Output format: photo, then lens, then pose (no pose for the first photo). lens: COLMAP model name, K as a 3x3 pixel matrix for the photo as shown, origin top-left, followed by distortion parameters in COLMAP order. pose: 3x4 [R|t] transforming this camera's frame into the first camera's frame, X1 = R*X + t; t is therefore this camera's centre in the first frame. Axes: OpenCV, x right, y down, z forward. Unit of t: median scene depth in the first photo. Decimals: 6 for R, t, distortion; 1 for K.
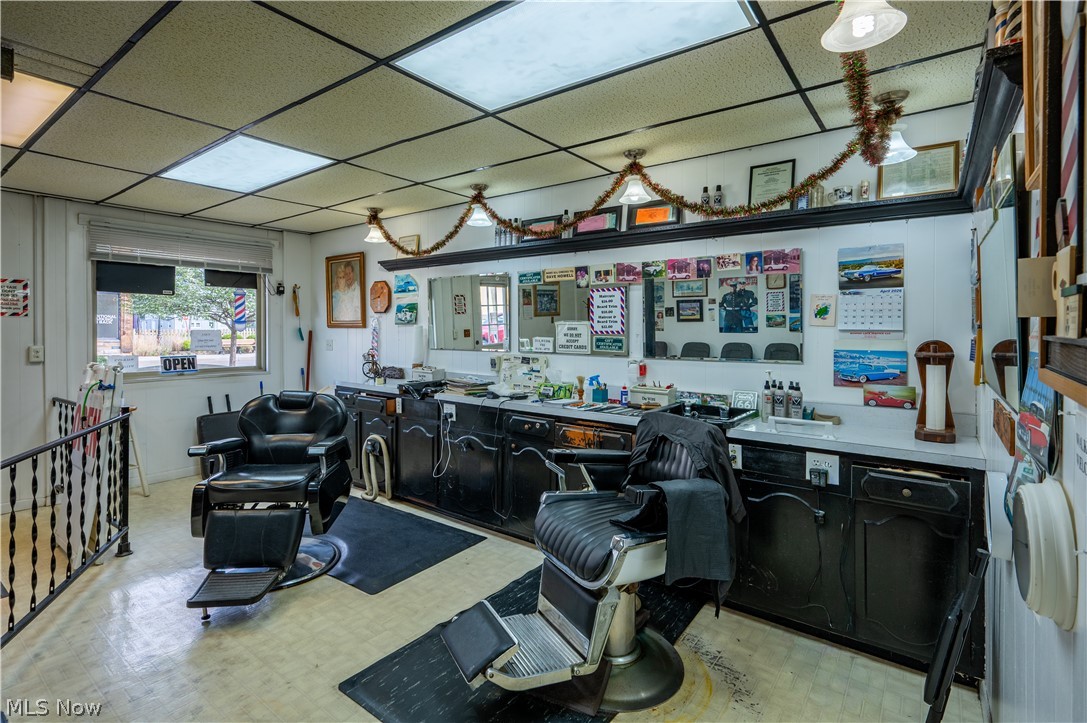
lens RADIAL K [[522.3, 0, 540.8], [0, 522.3, 331.3], [0, 0, 1]] dist [0.003971, 0.000440]
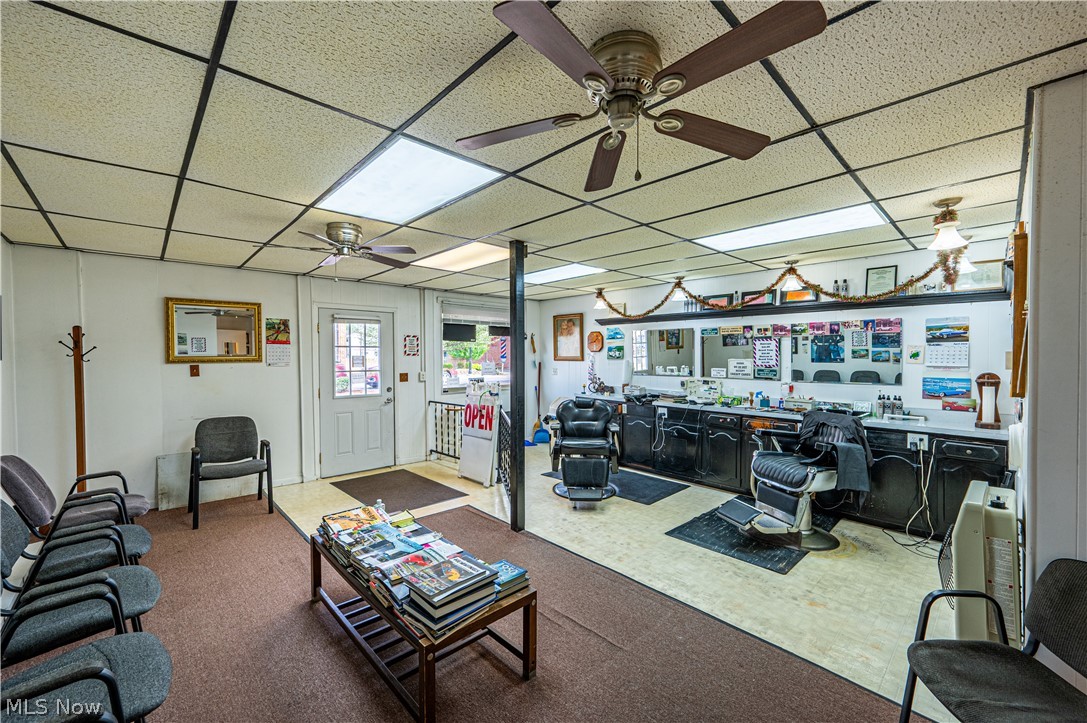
lens RADIAL K [[435.4, 0, 550.7], [0, 435.4, 361.9], [0, 0, 1]] dist [-0.002502, -0.000145]
pose [[0.986324, 0.000678, -0.164819, -0.335462], [0.000796, 0.999960, 0.008882, -0.024052], [0.164818, -0.008892, 0.986284, -0.498941]]
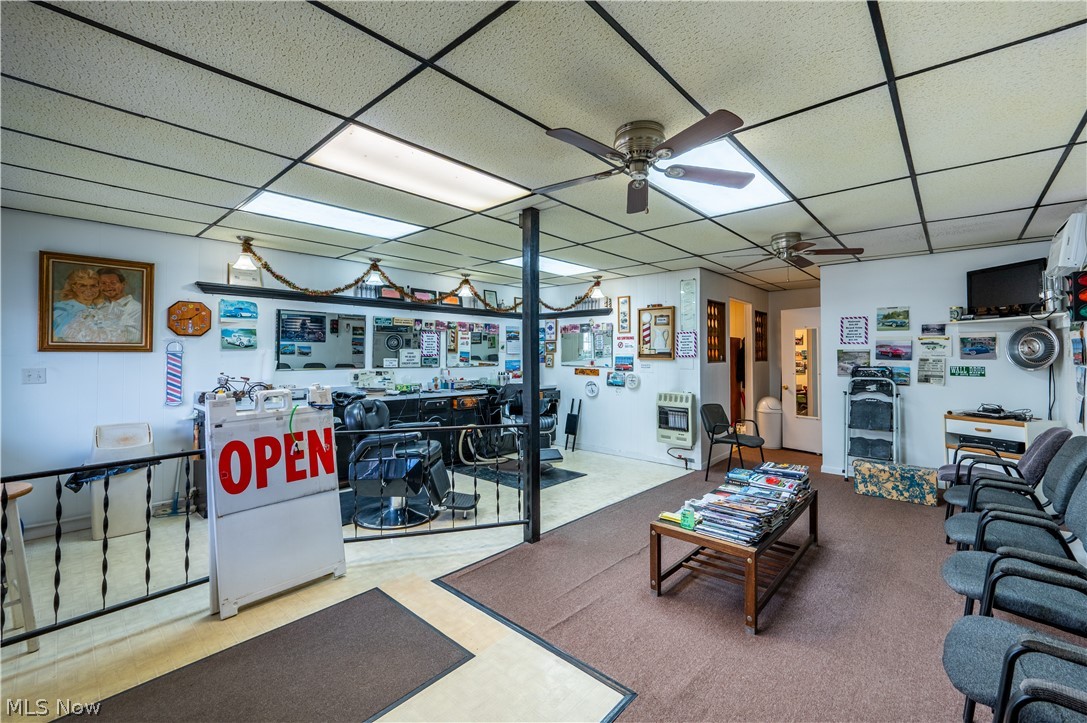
lens RADIAL K [[457.1, 0, 545.3], [0, 457.1, 349.9], [0, 0, 1]] dist [0.000373, 0.000021]
pose [[0.101913, 0.008493, 0.994757, -1.591269], [0.003310, 0.999955, -0.008876, -0.000447], [-0.994788, 0.004197, 0.101881, 0.429053]]
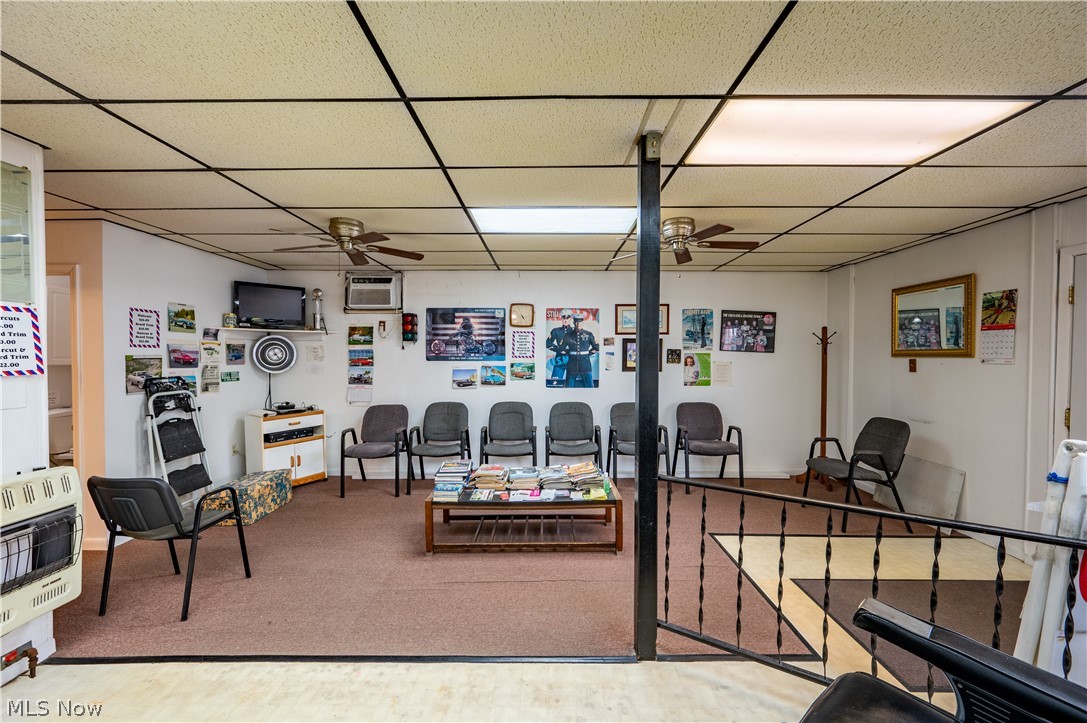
lens RADIAL K [[435.4, 0, 550.7], [0, 435.4, 361.9], [0, 0, 1]] dist [-0.002502, -0.000145]
pose [[-0.798633, 0.010285, -0.601730, -0.119848], [-0.001998, 0.999803, 0.019740, -0.018016], [0.601815, 0.016967, -0.798456, 0.968090]]
